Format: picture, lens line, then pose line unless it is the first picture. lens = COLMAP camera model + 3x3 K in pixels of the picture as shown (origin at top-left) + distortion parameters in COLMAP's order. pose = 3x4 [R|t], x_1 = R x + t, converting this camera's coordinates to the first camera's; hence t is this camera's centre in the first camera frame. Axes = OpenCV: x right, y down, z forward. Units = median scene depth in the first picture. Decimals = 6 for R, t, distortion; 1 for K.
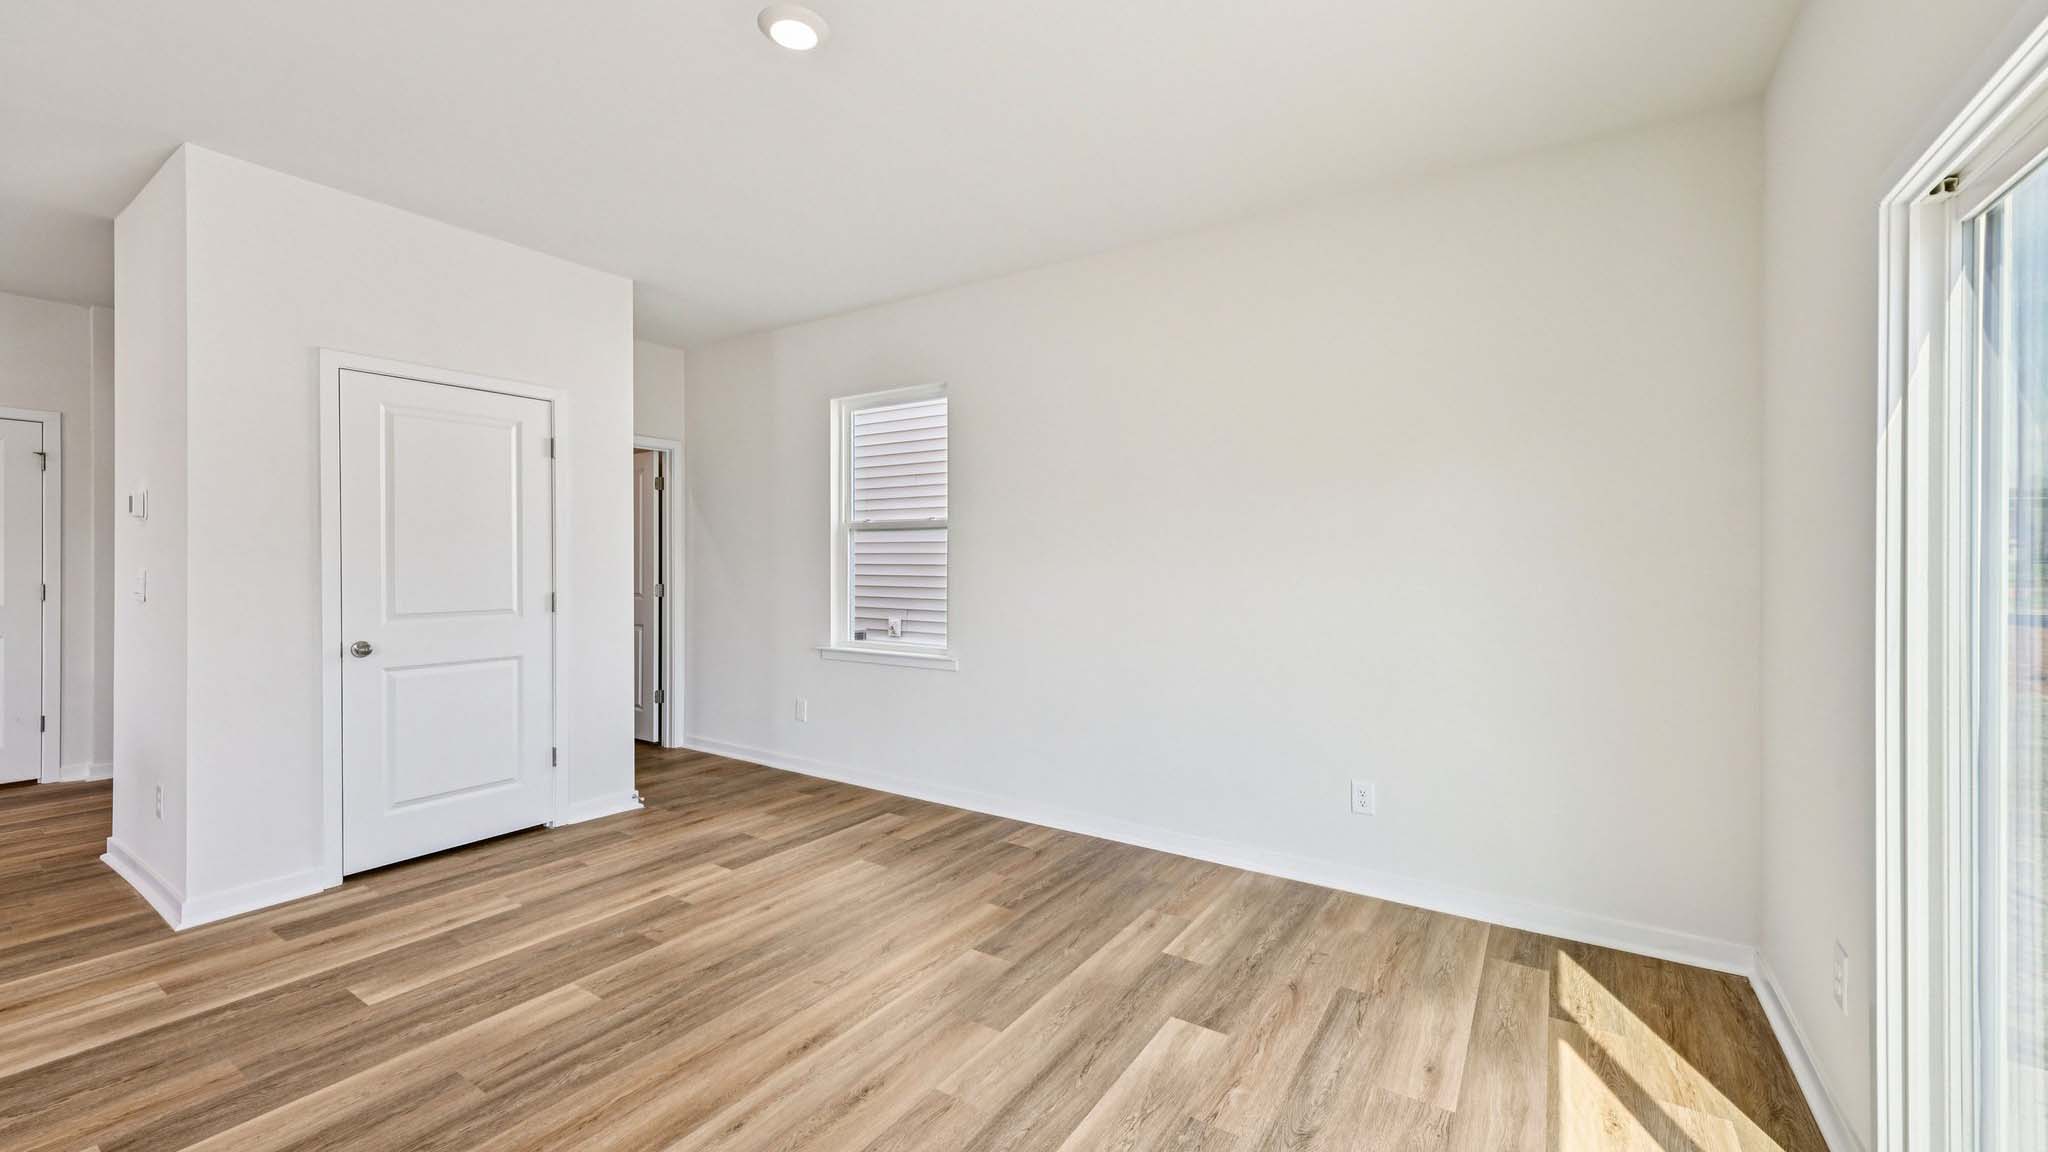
lens RADIAL K [[811.4, 0, 1016.6], [0, 811.4, 571.0], [0, 0, 1]] dist [0.003041, -0.000771]
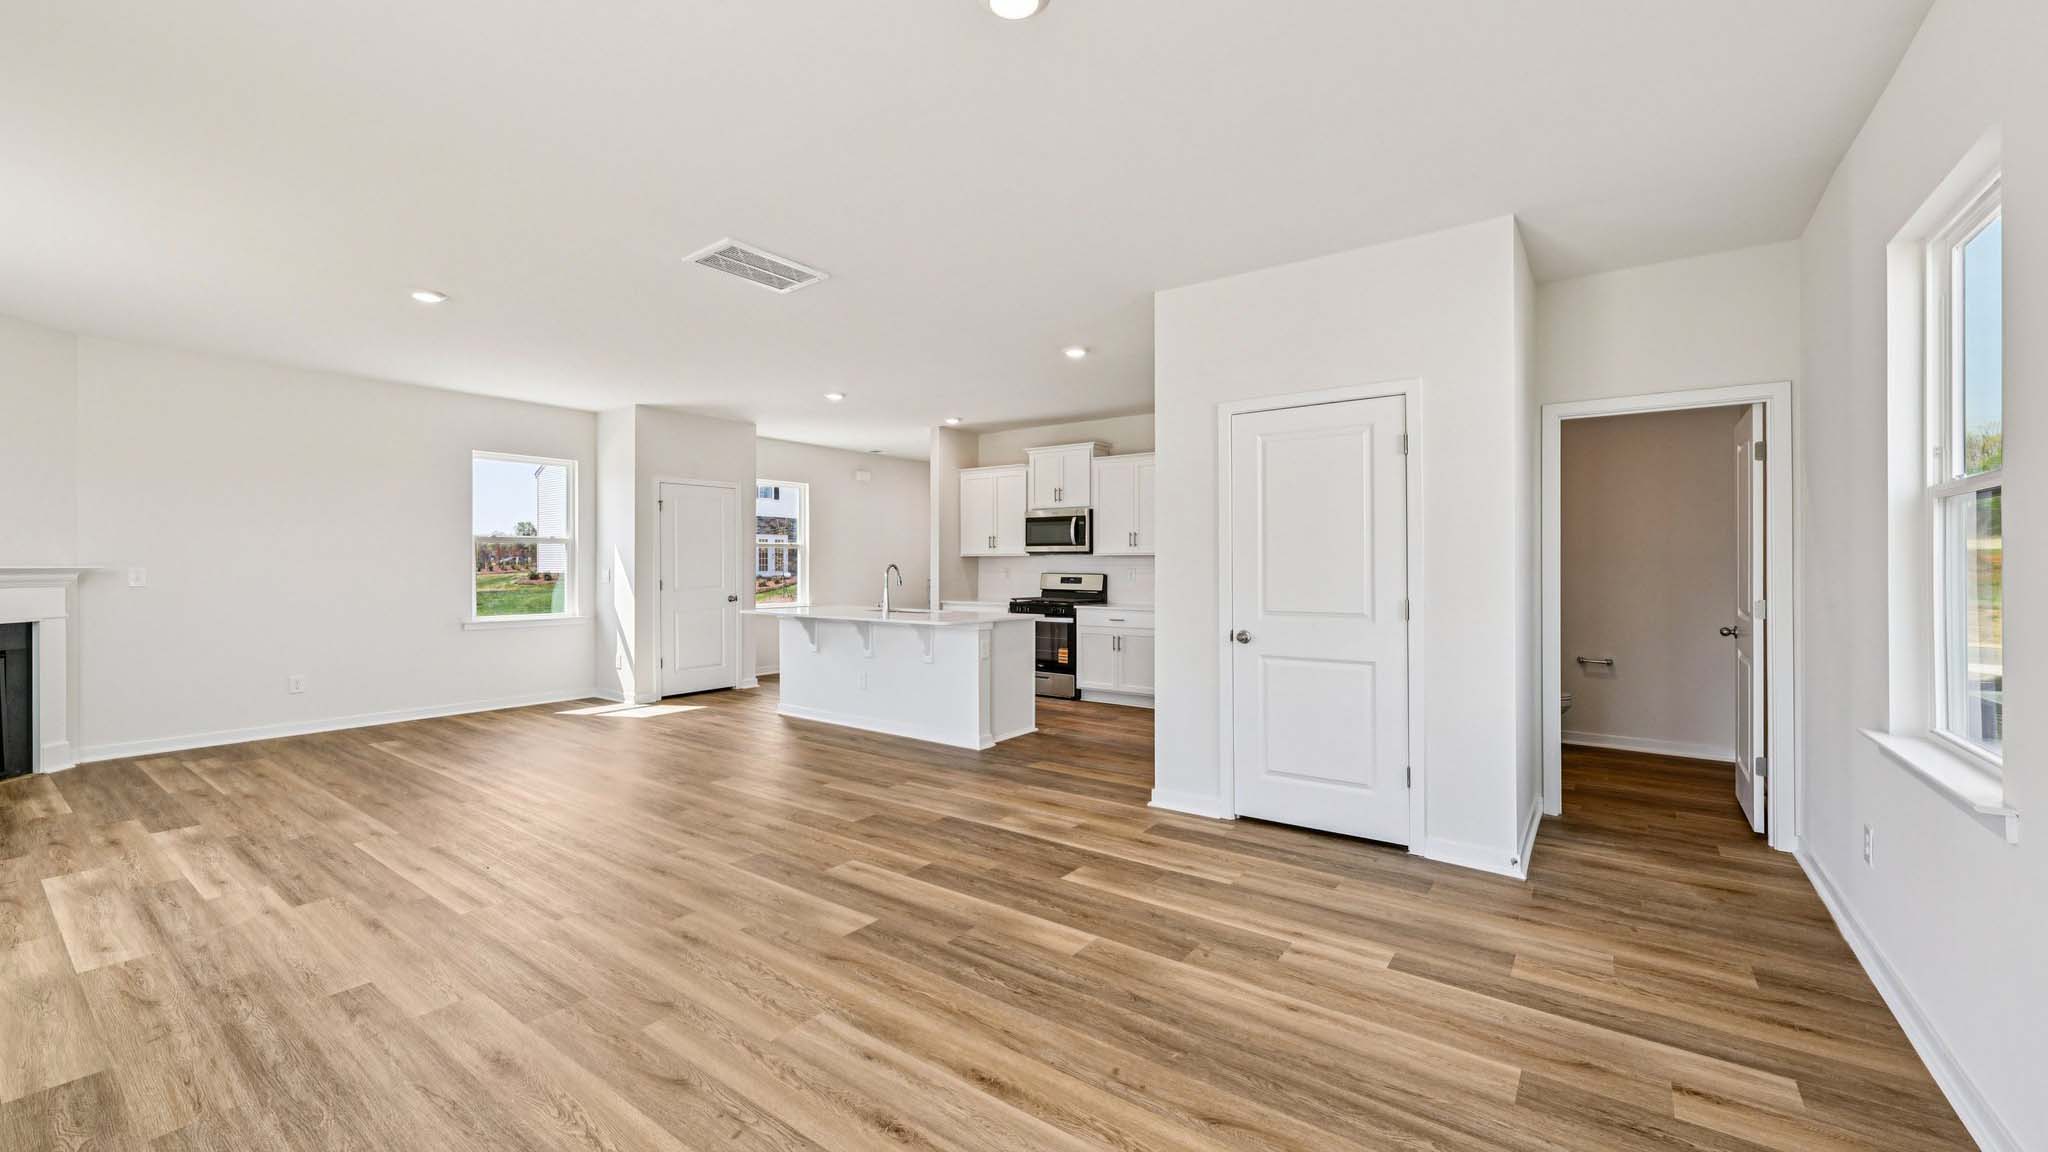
lens RADIAL K [[811.4, 0, 1018.7], [0, 811.4, 565.7], [0, 0, 1]] dist [0.003041, -0.000771]
pose [[-0.047437, -0.003873, -0.998867, 0.481463], [-0.011049, 0.999933, -0.003353, -0.004564], [0.998813, 0.010878, -0.047477, 0.762475]]
